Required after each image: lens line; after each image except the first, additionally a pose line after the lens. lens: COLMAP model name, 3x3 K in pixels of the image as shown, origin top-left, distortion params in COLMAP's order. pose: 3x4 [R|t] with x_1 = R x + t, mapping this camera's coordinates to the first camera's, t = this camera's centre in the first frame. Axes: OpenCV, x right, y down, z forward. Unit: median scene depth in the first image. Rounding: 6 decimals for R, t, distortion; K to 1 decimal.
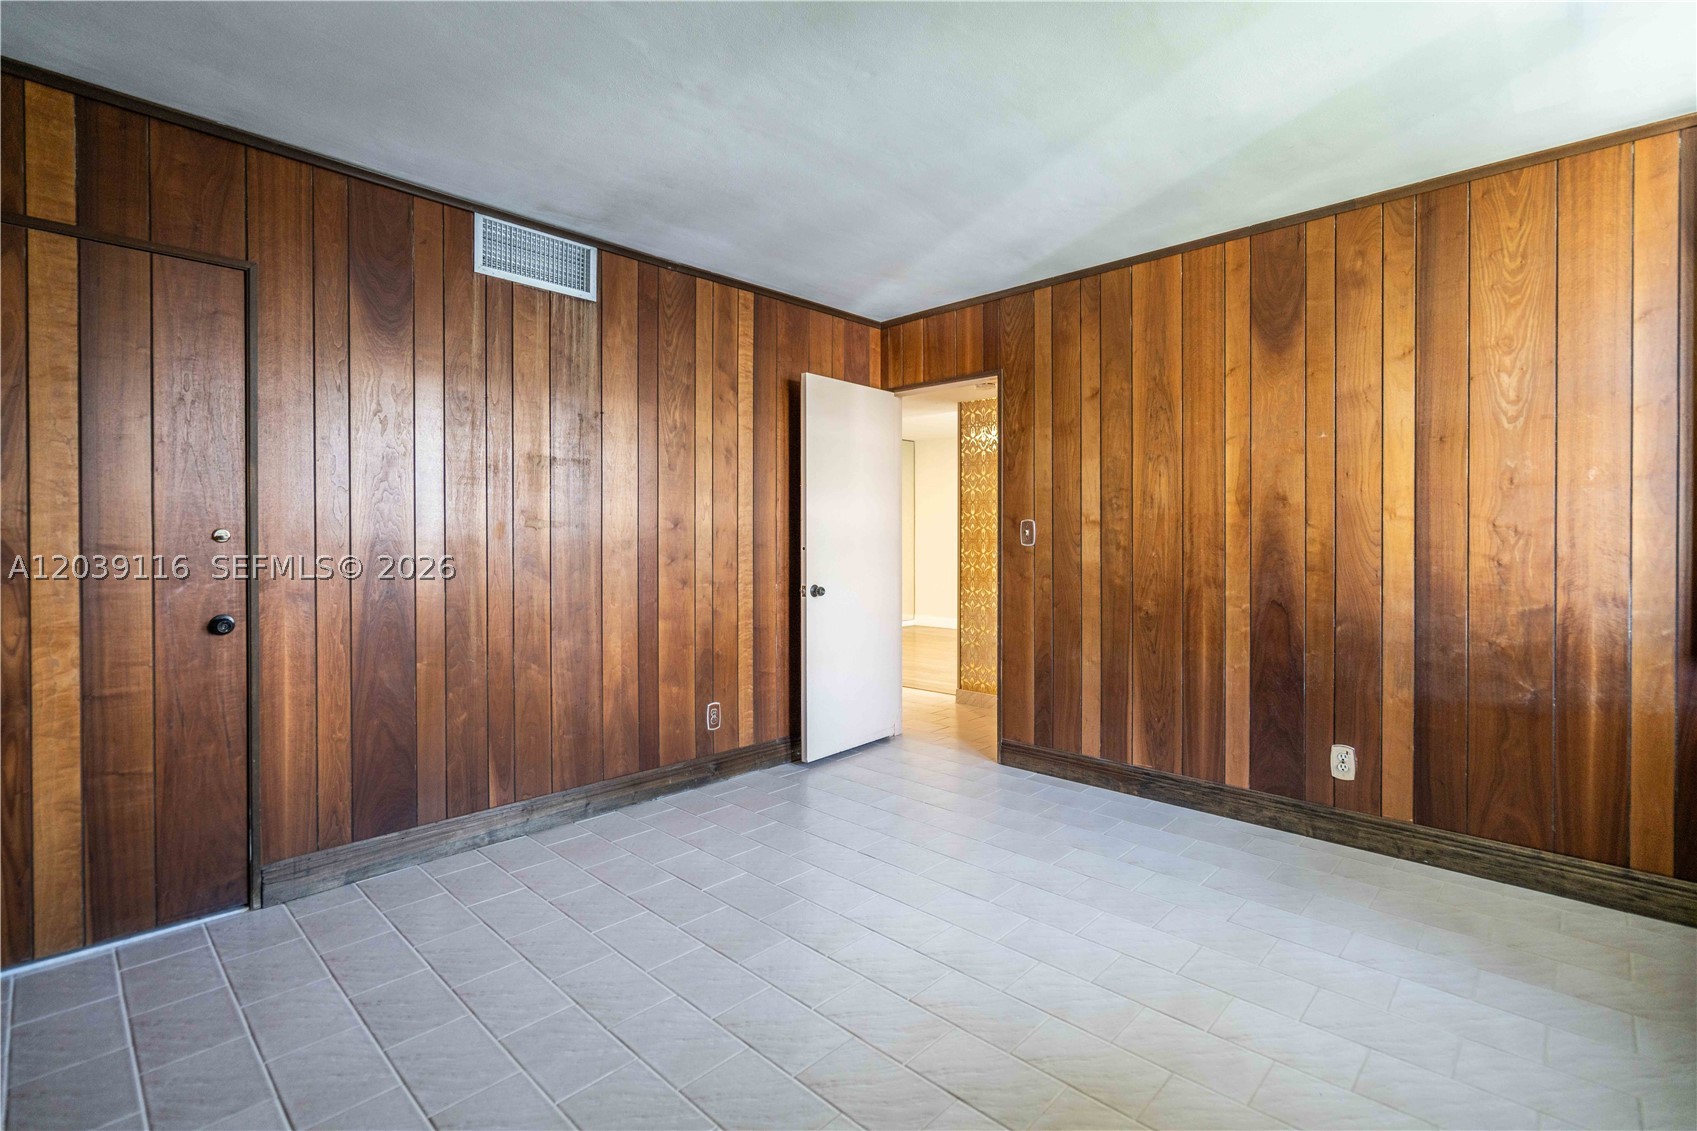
lens RADIAL K [[768.7, 0, 855.1], [0, 768.7, 547.4], [0, 0, 1]] dist [-0.000731, 0.000051]
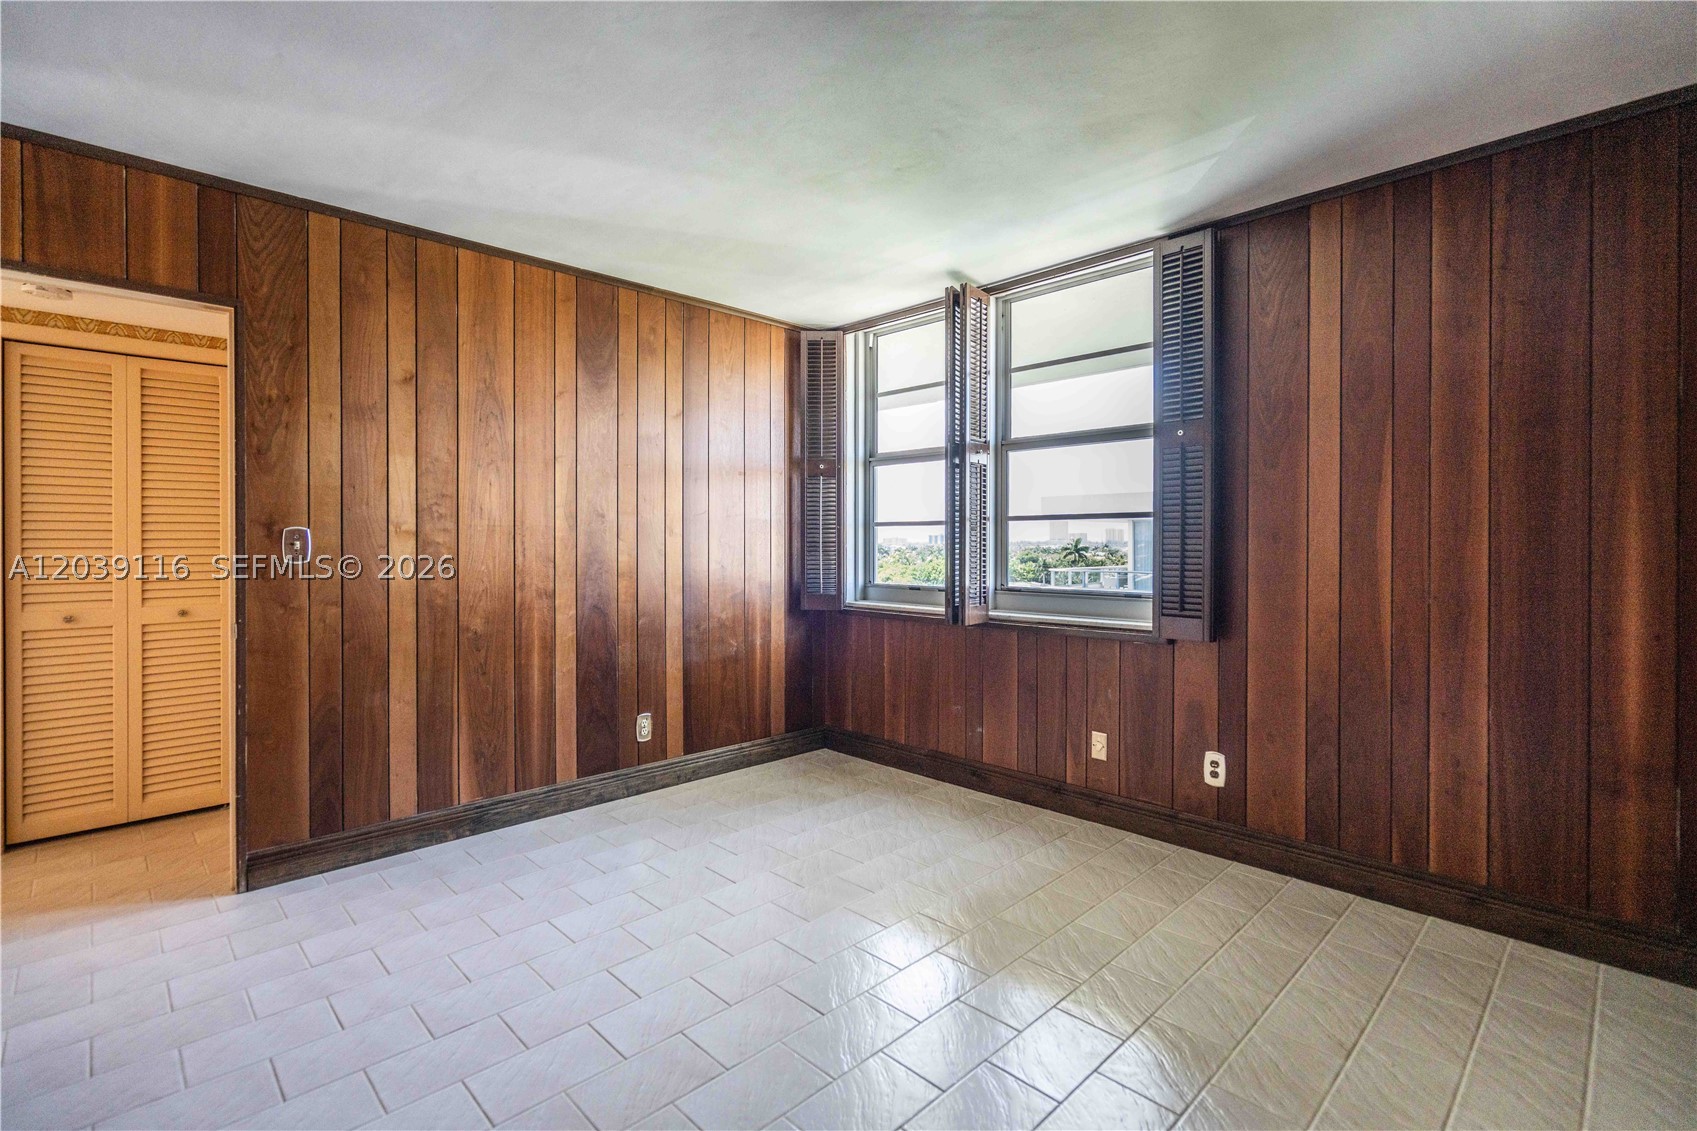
lens RADIAL K [[768.7, 0, 855.1], [0, 768.7, 547.4], [0, 0, 1]] dist [-0.000731, 0.000051]
pose [[0.048995, -0.005983, 0.998781, -0.534011], [0.014043, 0.999887, 0.005300, -0.015679], [-0.998700, 0.013766, 0.049073, 0.517759]]
